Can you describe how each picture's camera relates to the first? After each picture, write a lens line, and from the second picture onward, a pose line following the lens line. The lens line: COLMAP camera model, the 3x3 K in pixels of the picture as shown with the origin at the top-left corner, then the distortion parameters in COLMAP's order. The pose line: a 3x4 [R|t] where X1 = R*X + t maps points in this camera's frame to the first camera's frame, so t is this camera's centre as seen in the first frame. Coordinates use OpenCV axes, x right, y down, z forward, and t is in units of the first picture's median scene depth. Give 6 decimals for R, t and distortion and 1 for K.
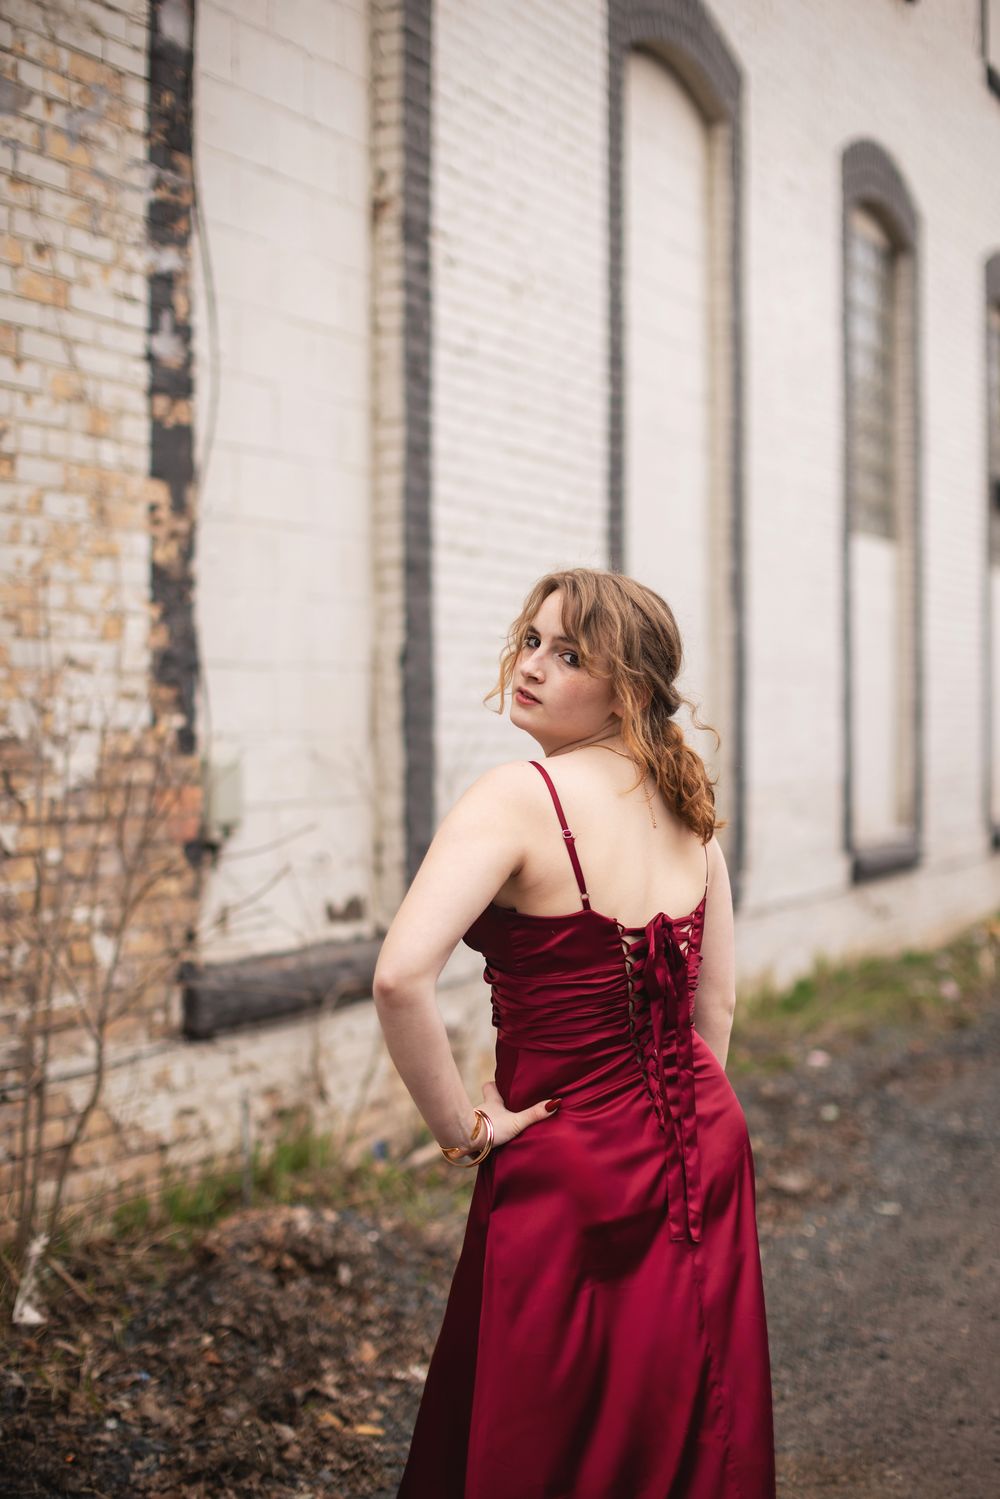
lens RADIAL K [[2279.2, 0, 500.0], [0, 2279.2, 749.5], [0, 0, 1]] dist [-0.152472, 0.212892]
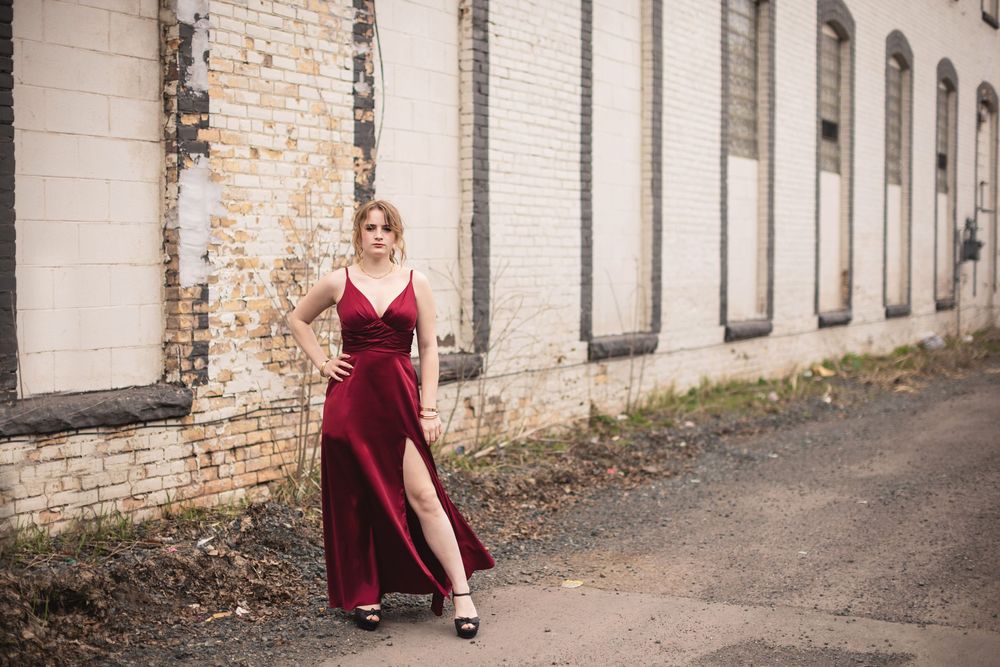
lens RADIAL K [[1520.5, 0, 501.5], [0, 1520.5, 384.6], [0, 0, 1]] dist [-0.152472, 0.212892]
pose [[0.997869, 0.011081, -0.064296, 0.094123], [-0.006377, 0.997319, 0.072903, 0.008171], [0.064931, -0.072338, 0.995264, -0.526547]]
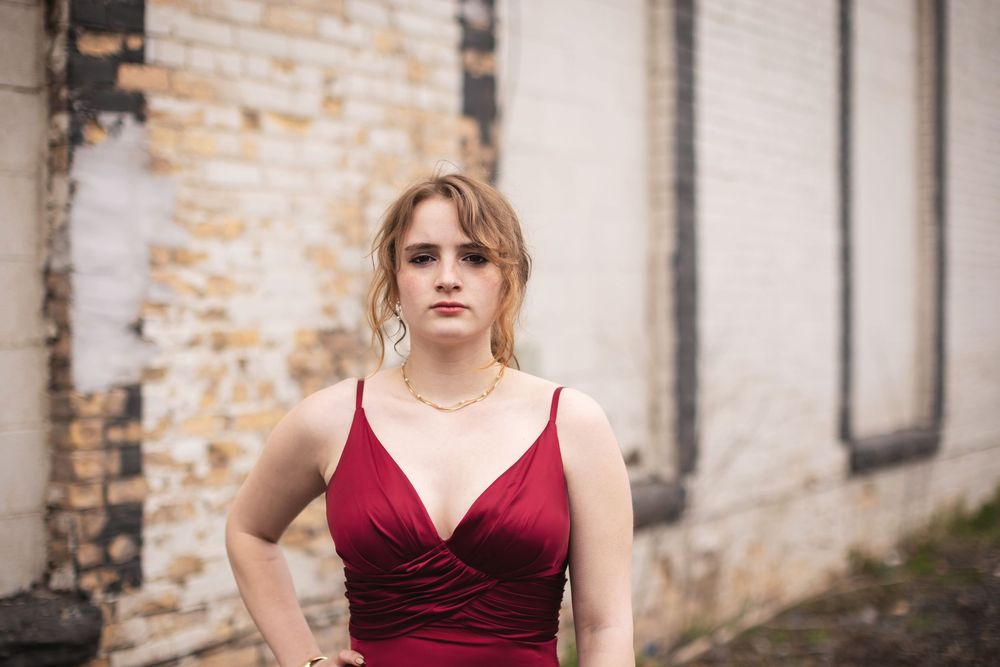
lens RADIAL K [[1495.3, 0, 481.1], [0, 1495.3, 334.5], [0, 0, 1]] dist [-0.149393, 0.120711]
pose [[0.981959, 0.003529, -0.189059, 0.011055], [-0.001322, 0.999930, 0.011796, -0.010377], [0.189087, -0.011333, 0.981895, 0.199872]]
